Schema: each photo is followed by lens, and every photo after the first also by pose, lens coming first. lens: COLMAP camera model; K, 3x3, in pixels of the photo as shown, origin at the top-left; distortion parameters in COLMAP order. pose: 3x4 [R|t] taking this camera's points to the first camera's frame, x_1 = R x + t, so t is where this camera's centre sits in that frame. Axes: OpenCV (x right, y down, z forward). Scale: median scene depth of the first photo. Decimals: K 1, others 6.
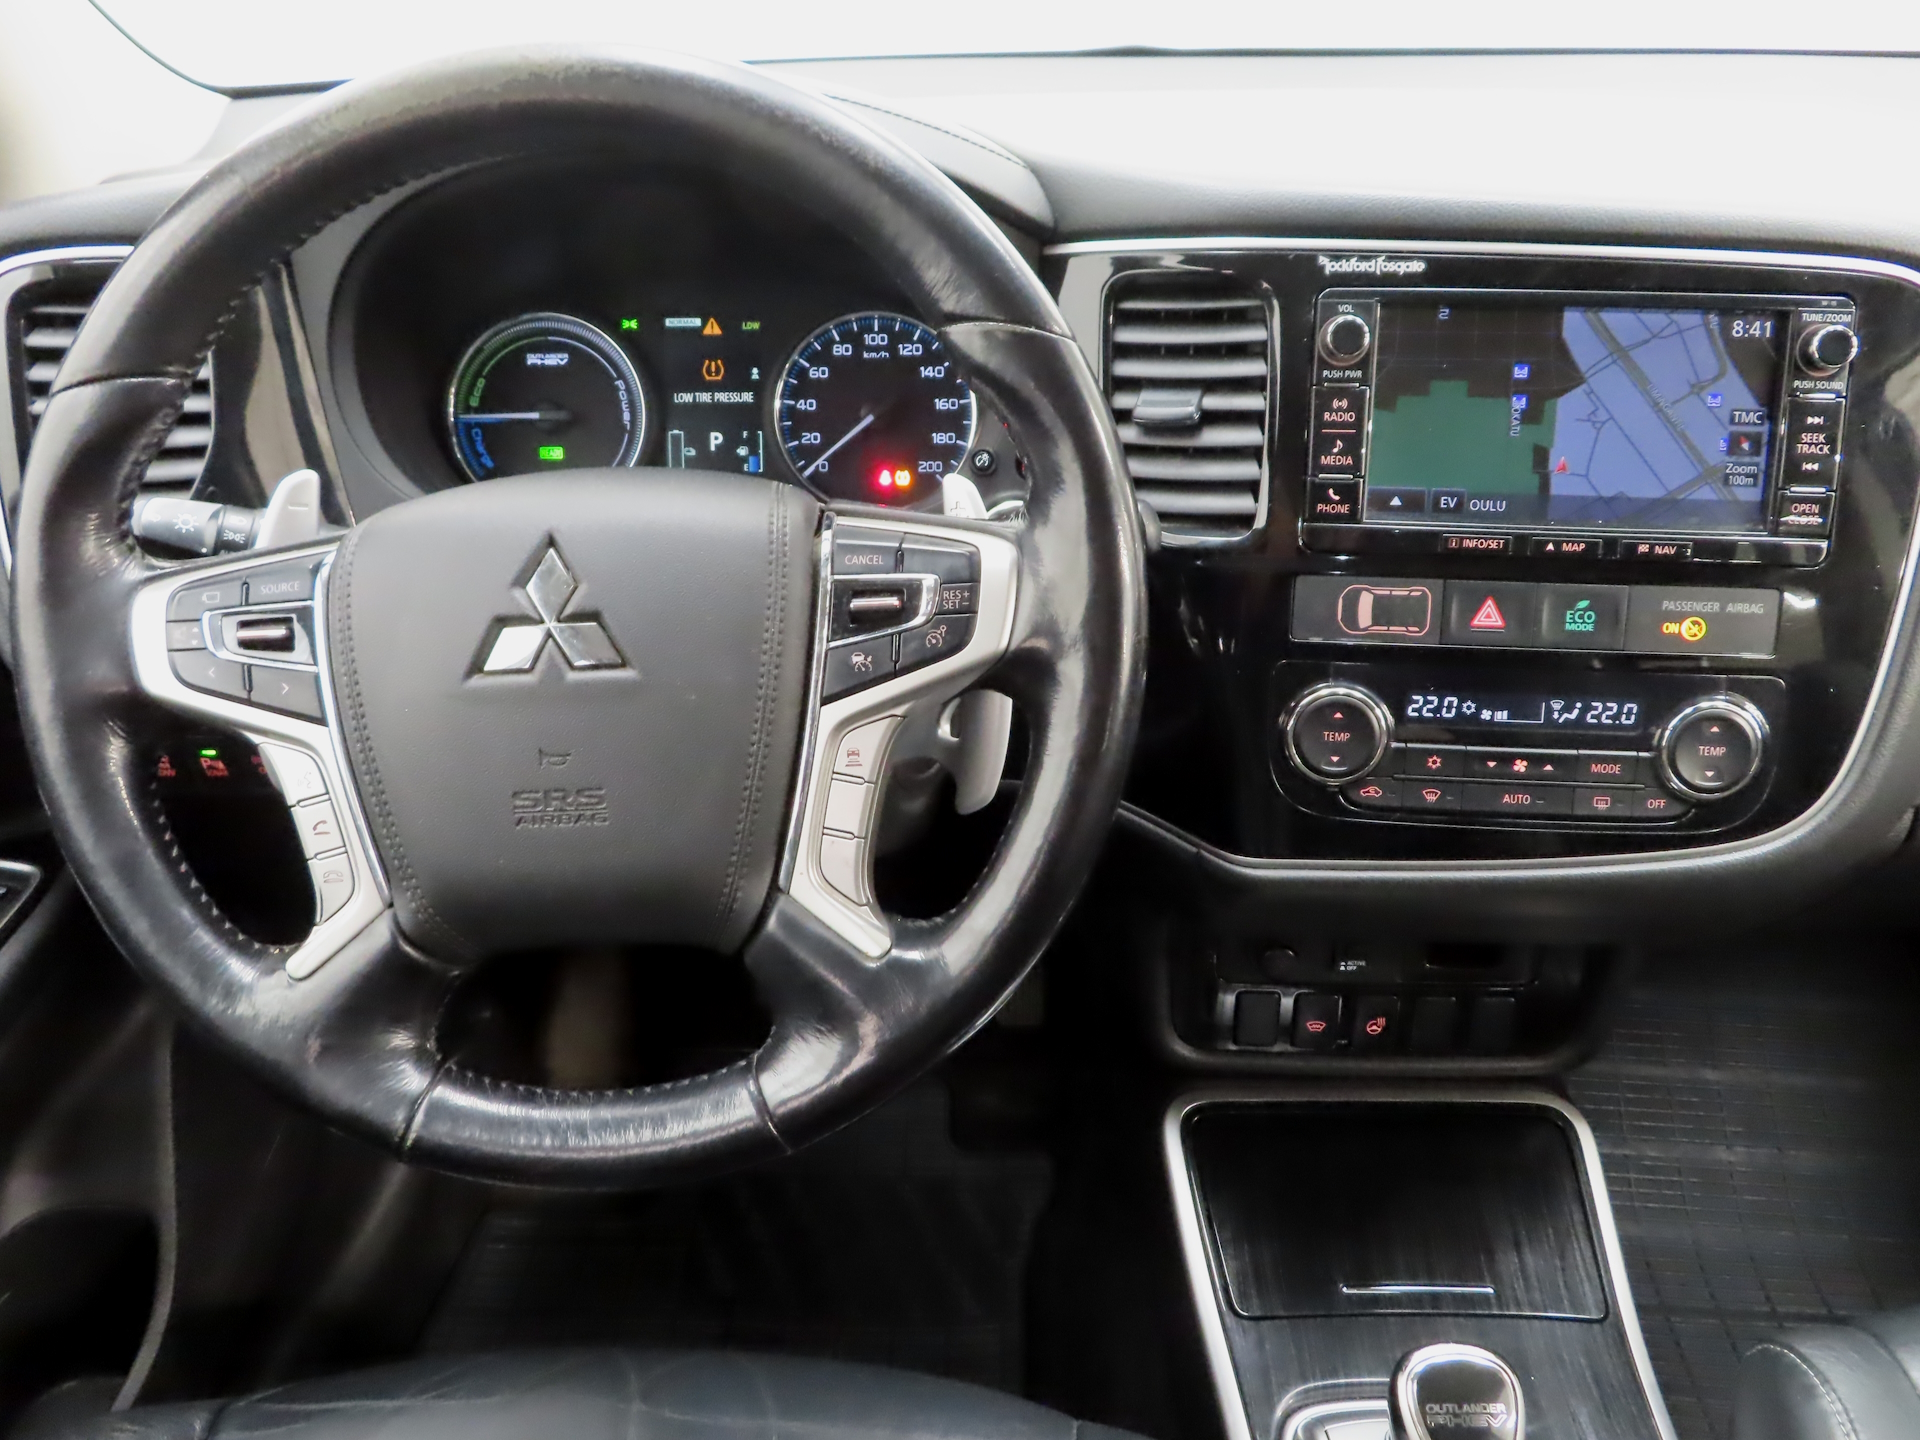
lens RADIAL K [[1446.3, 0, 957.1], [0, 1446.3, 722.3], [0, 0, 1]] dist [-0.012887, 0.004344]
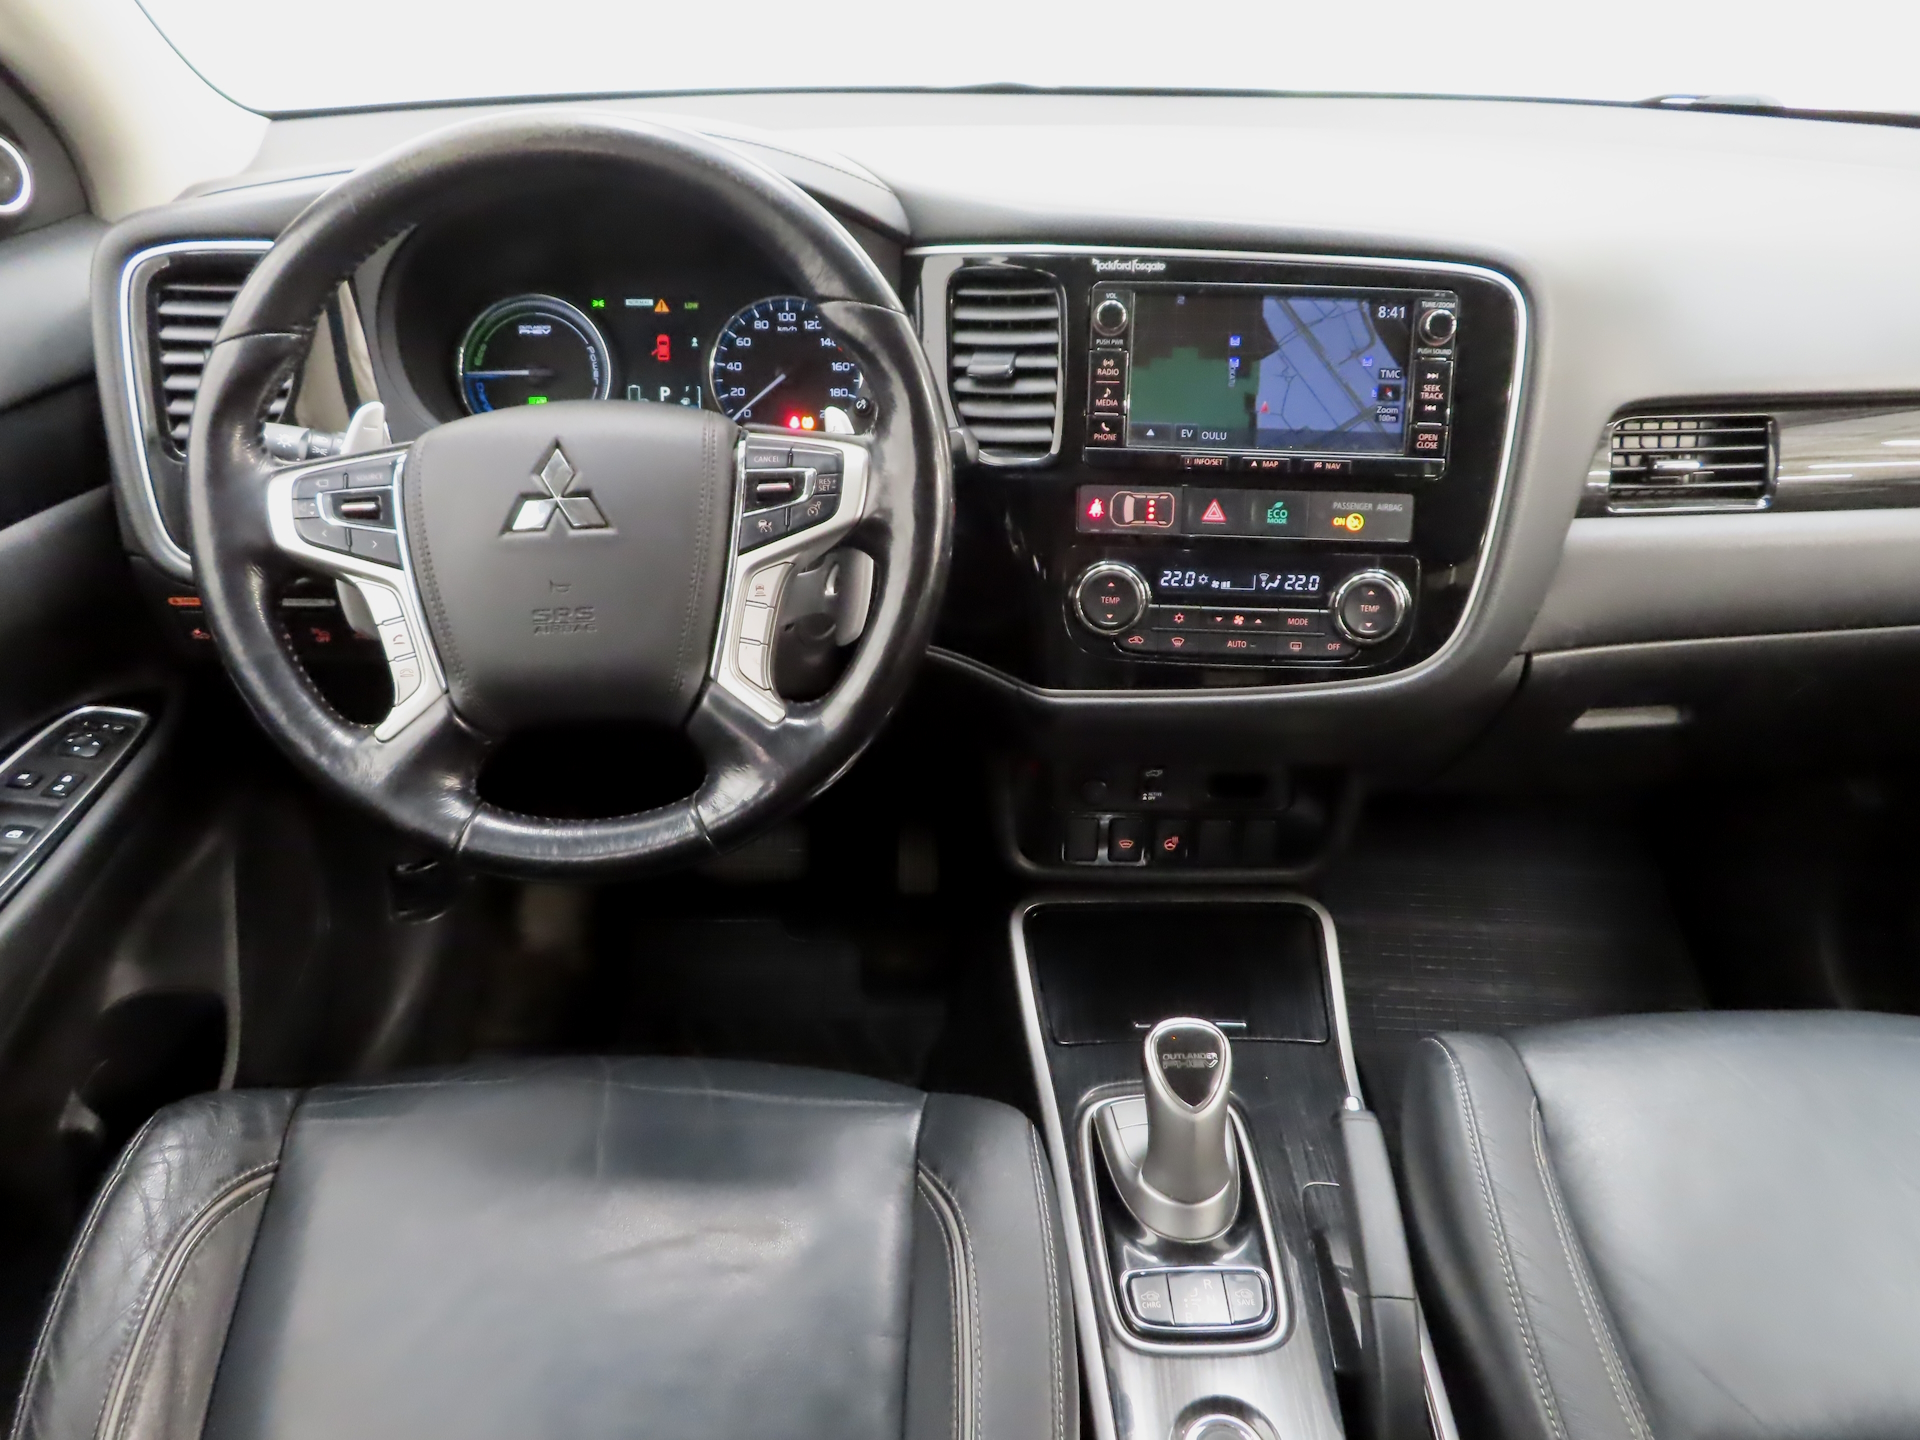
lens RADIAL K [[1446.3, 0, 962.7], [0, 1446.3, 717.8], [0, 0, 1]] dist [-0.012887, 0.004344]
pose [[0.999128, -0.002104, 0.041694, 0.062632], [0.001971, 0.999993, 0.003238, 0.125118], [-0.041701, -0.003153, 0.999125, -0.420173]]
